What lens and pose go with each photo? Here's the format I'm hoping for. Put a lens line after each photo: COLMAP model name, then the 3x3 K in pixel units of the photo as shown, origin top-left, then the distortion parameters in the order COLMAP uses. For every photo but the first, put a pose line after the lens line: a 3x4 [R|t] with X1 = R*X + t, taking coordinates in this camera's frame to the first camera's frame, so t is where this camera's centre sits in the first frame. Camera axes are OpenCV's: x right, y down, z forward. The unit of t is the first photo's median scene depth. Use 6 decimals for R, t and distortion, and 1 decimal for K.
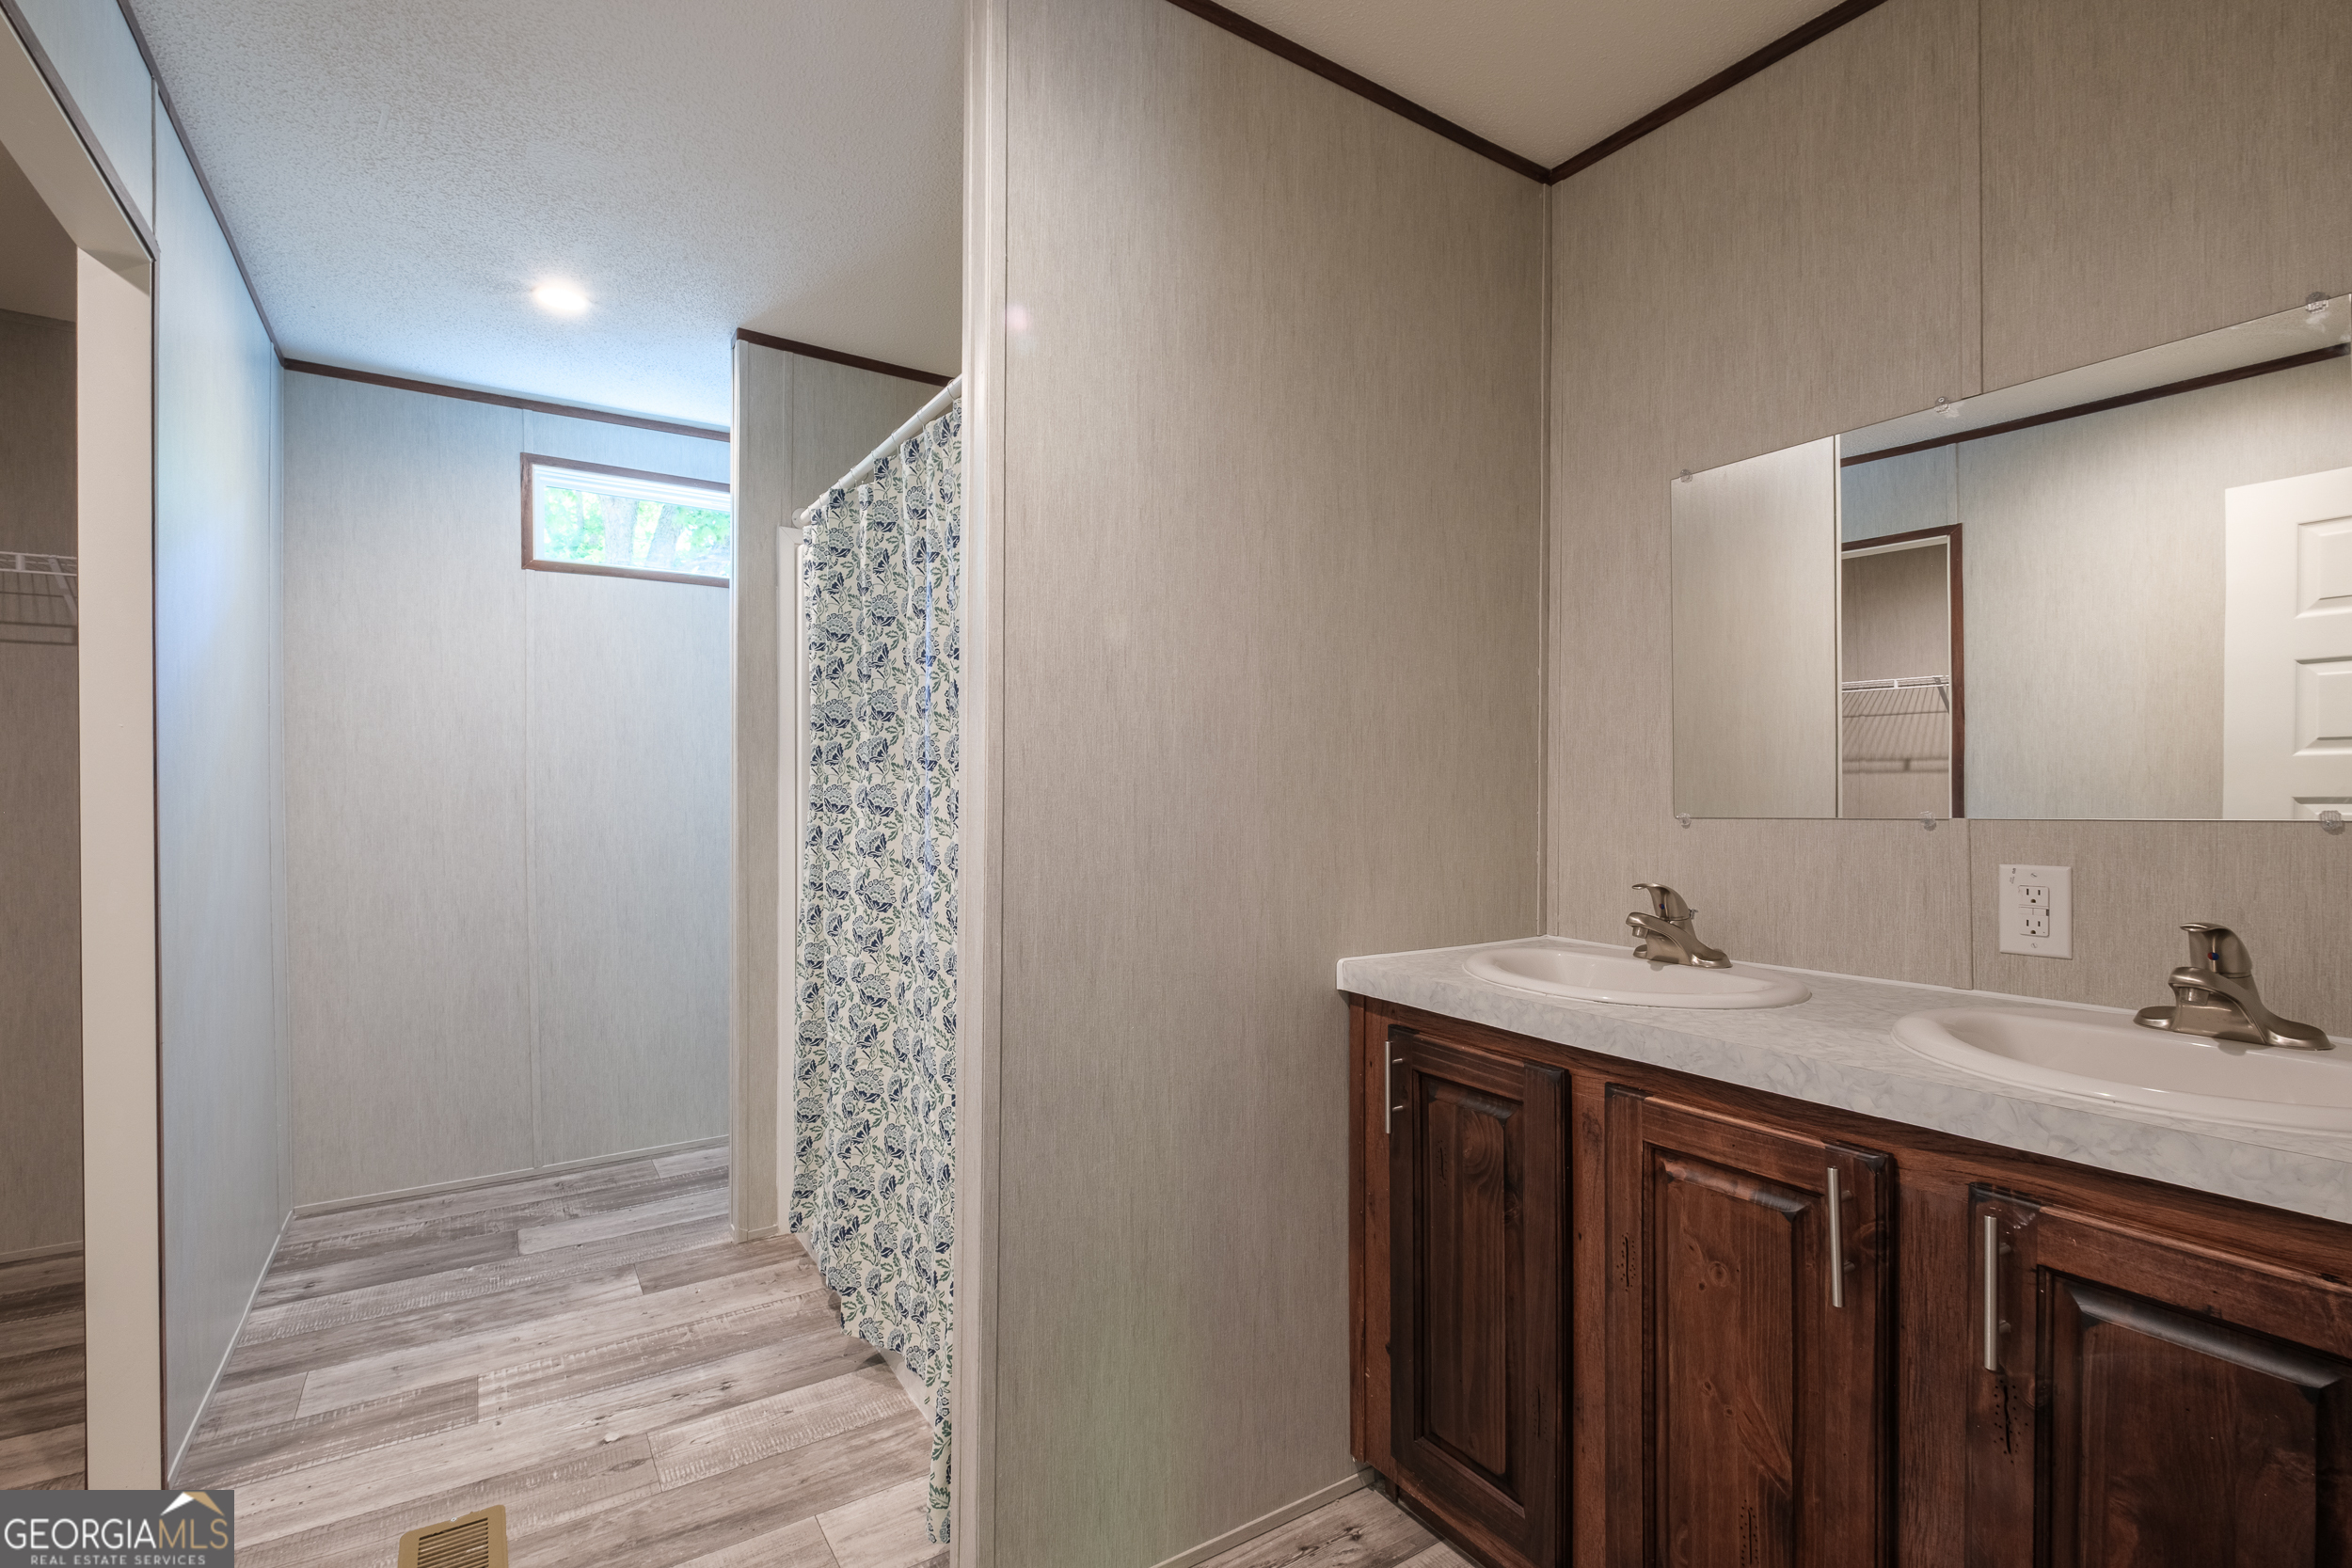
lens RADIAL K [[1067.3, 0, 1186.8], [0, 1067.3, 785.7], [0, 0, 1]] dist [-0.004309, -0.000694]
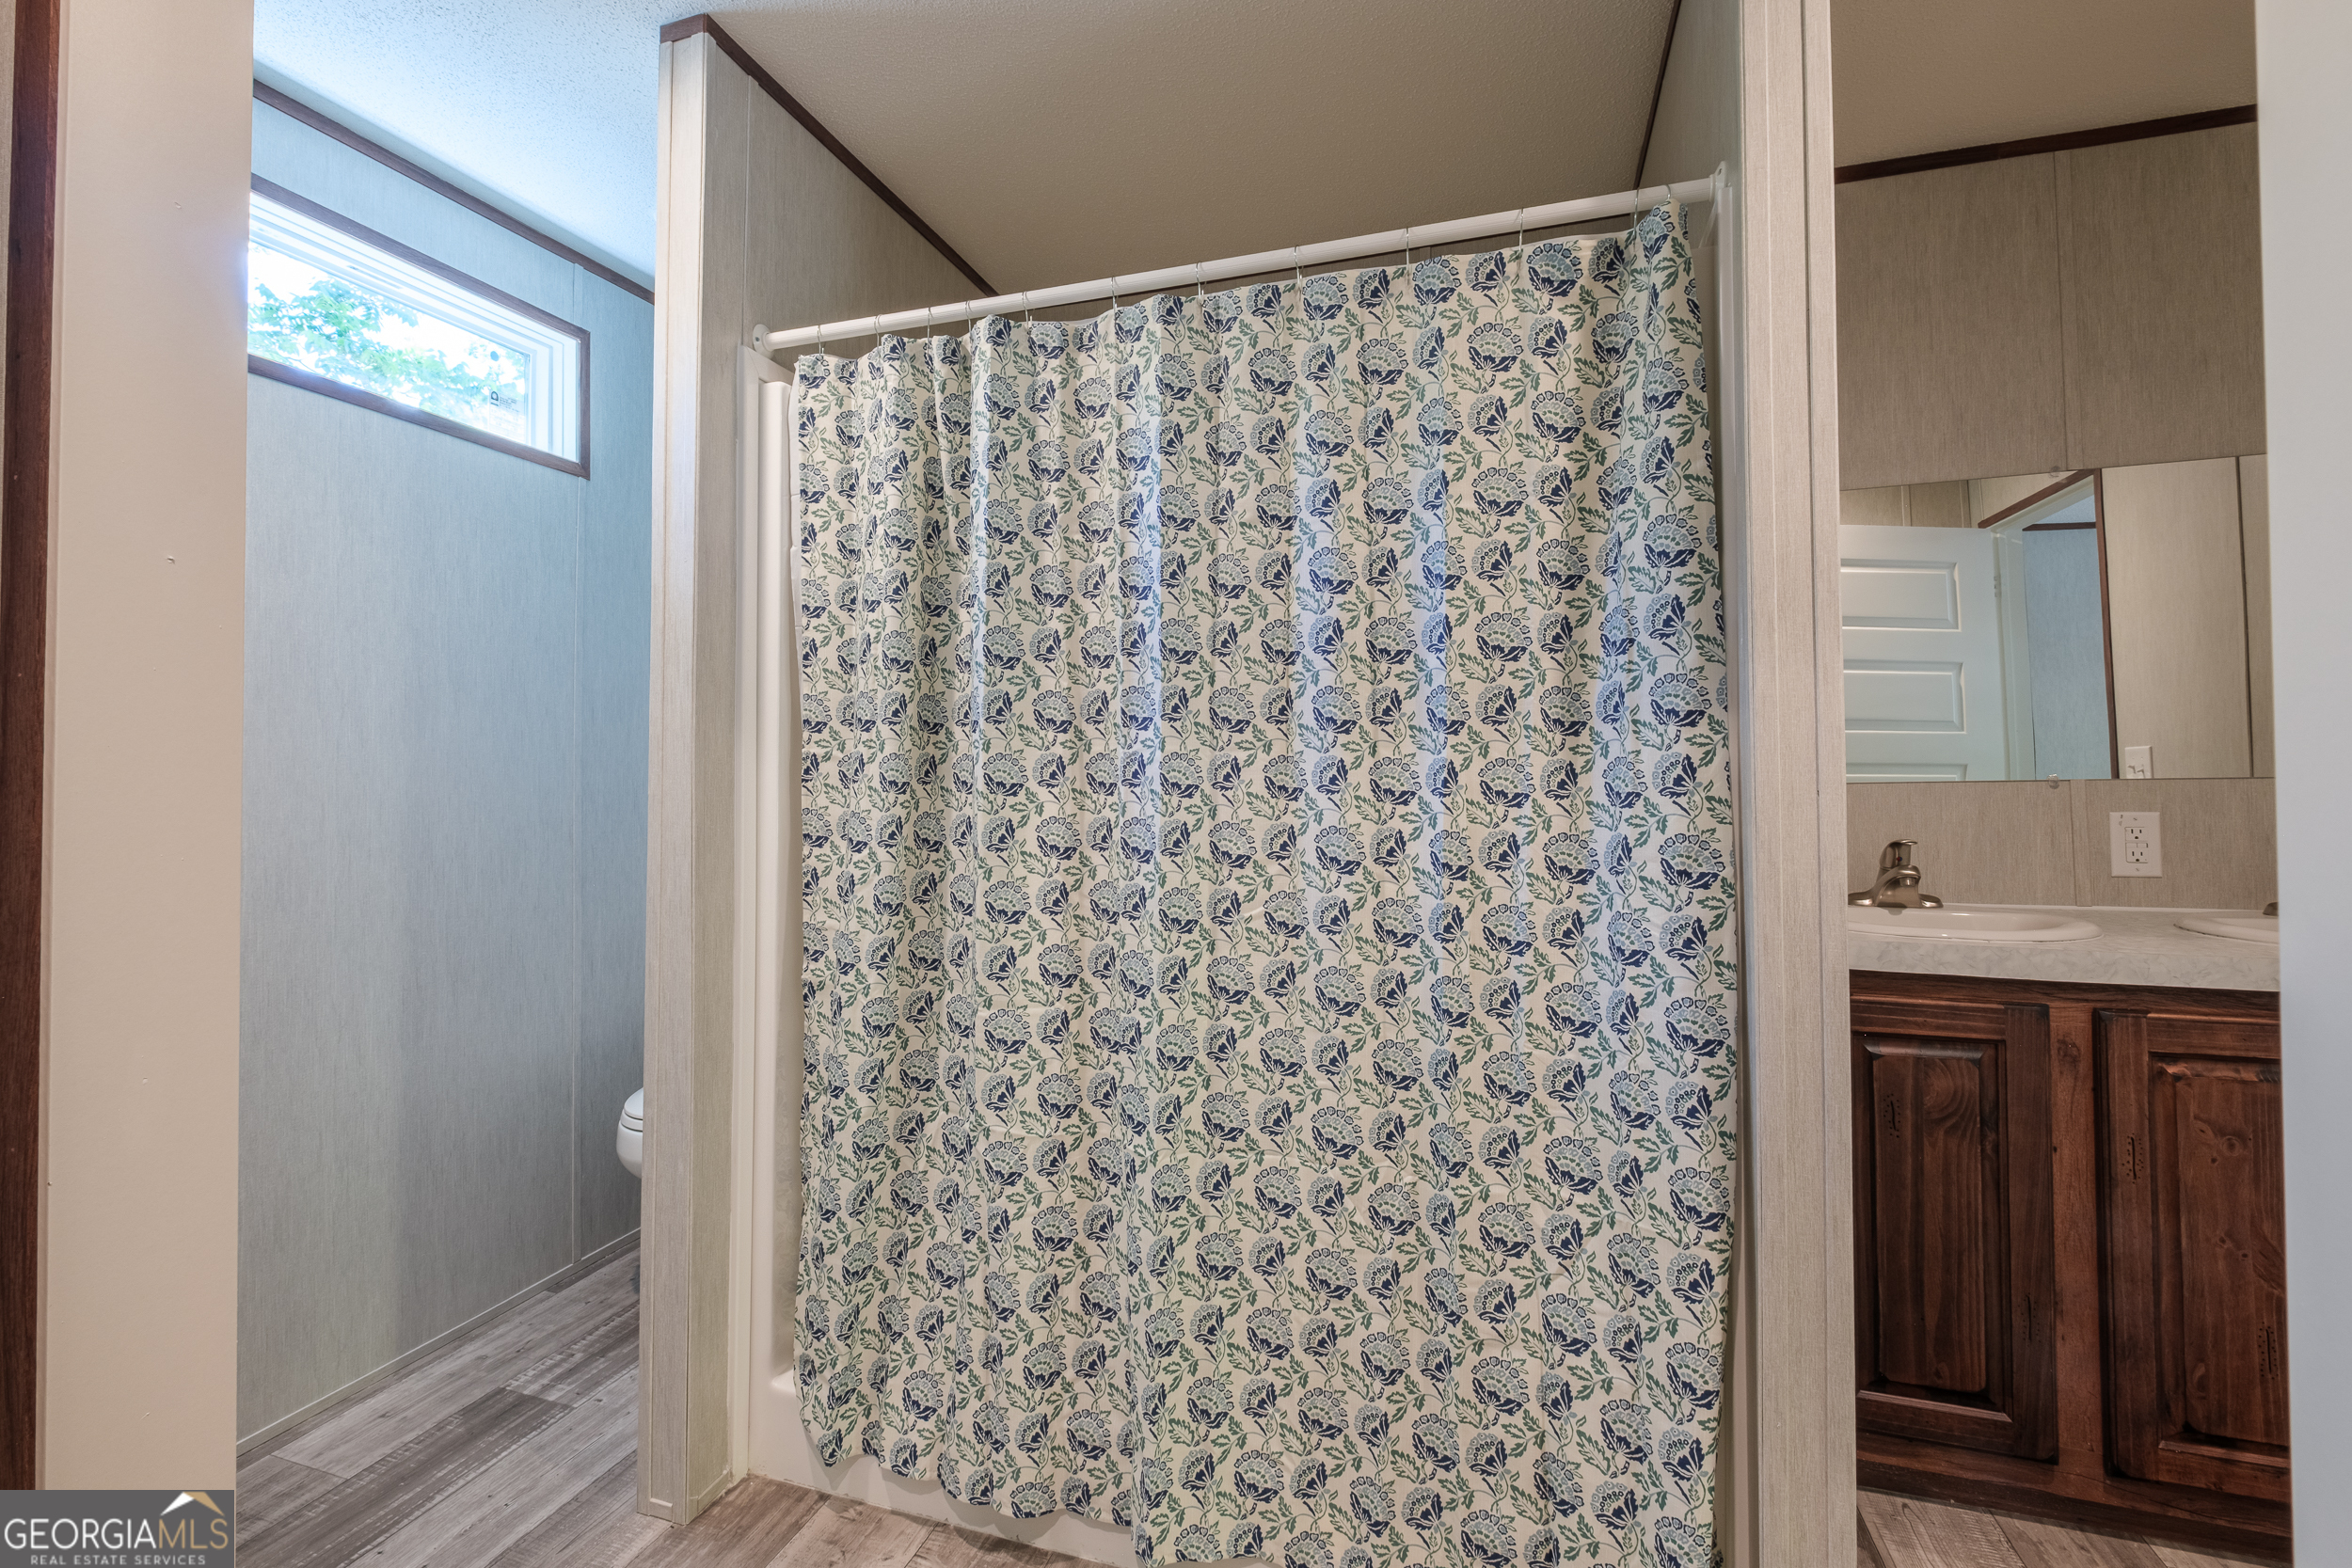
lens RADIAL K [[1067.3, 0, 1179.2], [0, 1067.3, 760.0], [0, 0, 1]] dist [-0.004309, -0.000694]
pose [[0.792232, 0.003525, 0.610210, -1.012698], [0.007004, 0.999865, -0.014869, 0.017590], [-0.610180, 0.016053, 0.792100, 0.634961]]
